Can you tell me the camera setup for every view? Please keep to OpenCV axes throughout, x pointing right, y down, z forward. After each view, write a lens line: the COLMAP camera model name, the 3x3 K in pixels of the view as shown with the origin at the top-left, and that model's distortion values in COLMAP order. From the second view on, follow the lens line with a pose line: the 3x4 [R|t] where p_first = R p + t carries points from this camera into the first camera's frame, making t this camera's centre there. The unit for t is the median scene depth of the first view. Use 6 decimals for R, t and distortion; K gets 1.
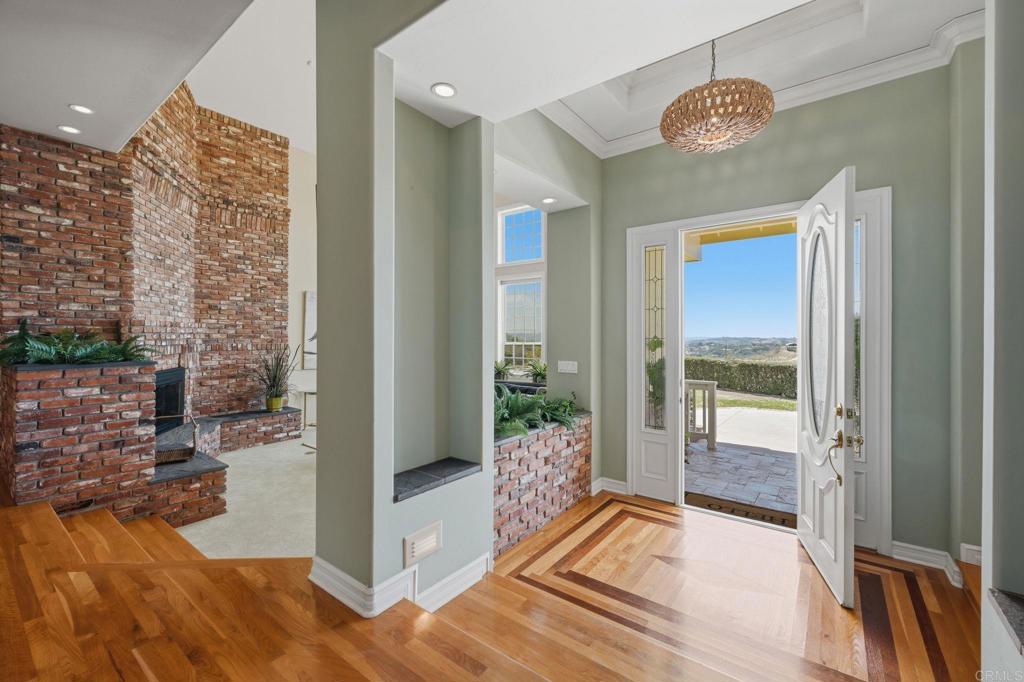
lens RADIAL K [[427.1, 0, 509.2], [0, 427.1, 337.0], [0, 0, 1]] dist [-0.000906, -0.000047]
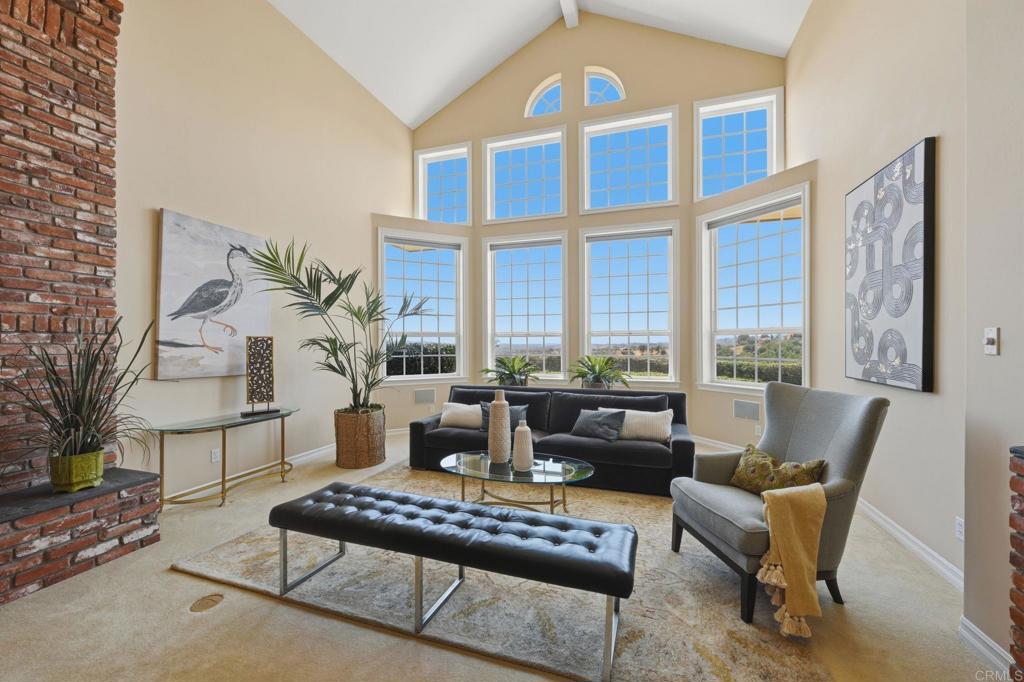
lens RADIAL K [[410.1, 0, 510.8], [0, 410.1, 344.8], [0, 0, 1]] dist [-0.002306, 0.000098]
pose [[0.946986, -0.009175, 0.321144, -0.287354], [0.010527, 0.999942, -0.002474, 0.046755], [-0.321103, 0.005723, 0.947027, 0.506359]]
